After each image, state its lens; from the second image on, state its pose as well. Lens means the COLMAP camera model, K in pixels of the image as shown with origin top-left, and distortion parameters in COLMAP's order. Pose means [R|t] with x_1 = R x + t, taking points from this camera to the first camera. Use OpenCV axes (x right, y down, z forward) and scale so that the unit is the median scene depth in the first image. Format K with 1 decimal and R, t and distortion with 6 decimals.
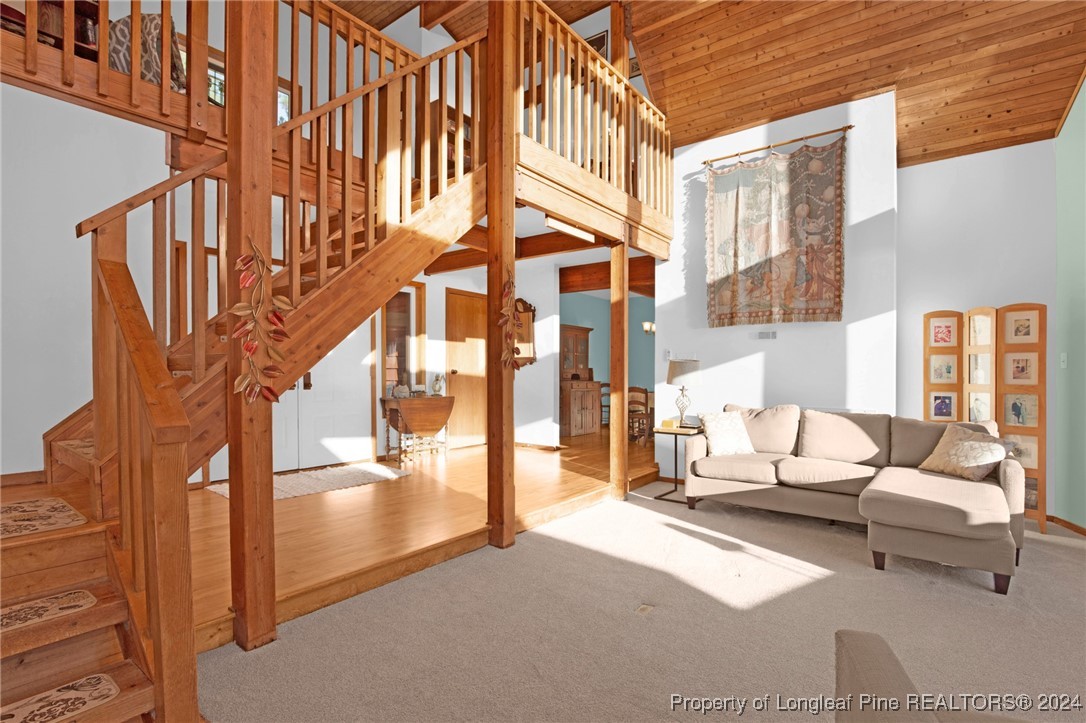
lens RADIAL K [[507.6, 0, 536.1], [0, 507.6, 385.4], [0, 0, 1]] dist [-0.046747, 0.010067]
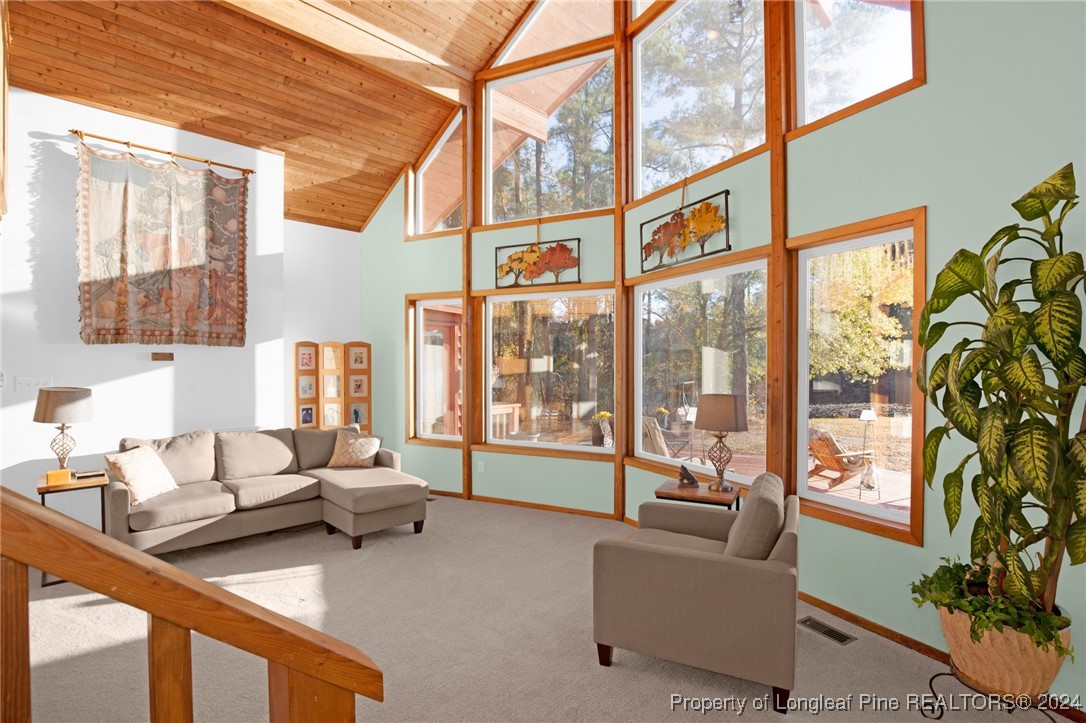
lens RADIAL K [[512.7, 0, 543.0], [0, 512.7, 361.5], [0, 0, 1]] dist [-0.023016, 0.000324]
pose [[0.111481, -0.000595, 0.993766, -0.398443], [0.028767, 0.999583, -0.002629, -0.072902], [-0.993350, 0.028880, 0.111452, 0.226063]]
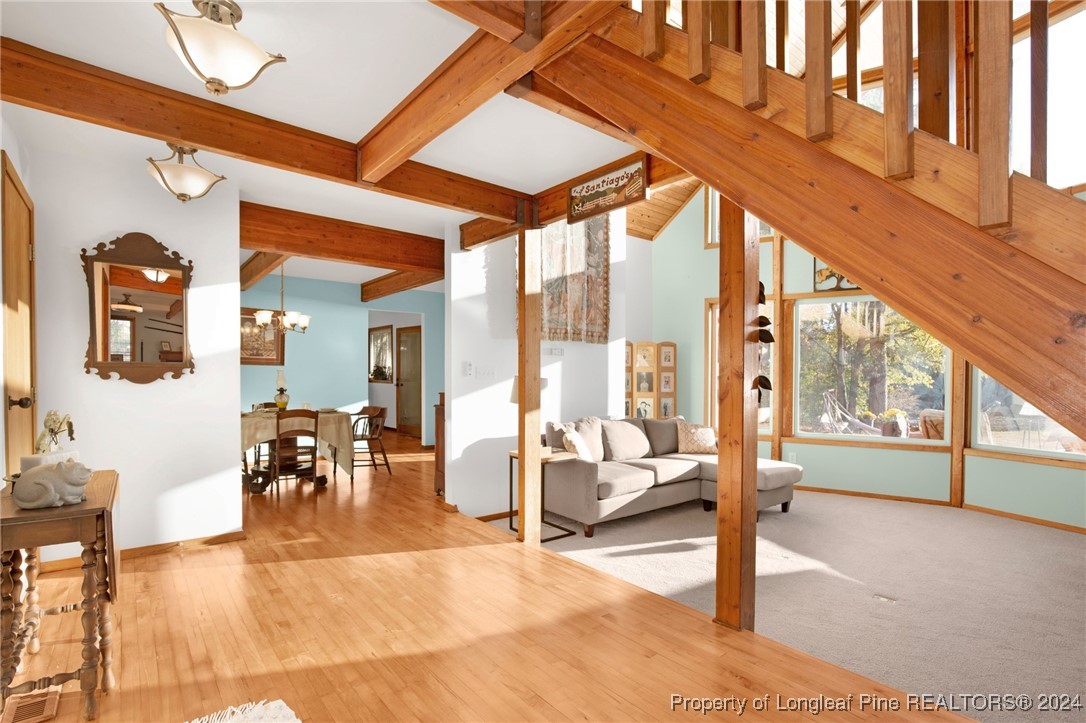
lens RADIAL K [[517.5, 0, 545.1], [0, 517.5, 377.8], [0, 0, 1]] dist [-0.049117, -0.000024]
pose [[0.229447, -0.013142, 0.973232, -0.621679], [0.021052, 0.999742, 0.008536, -0.059580], [-0.973093, 0.018530, 0.229665, 0.830287]]
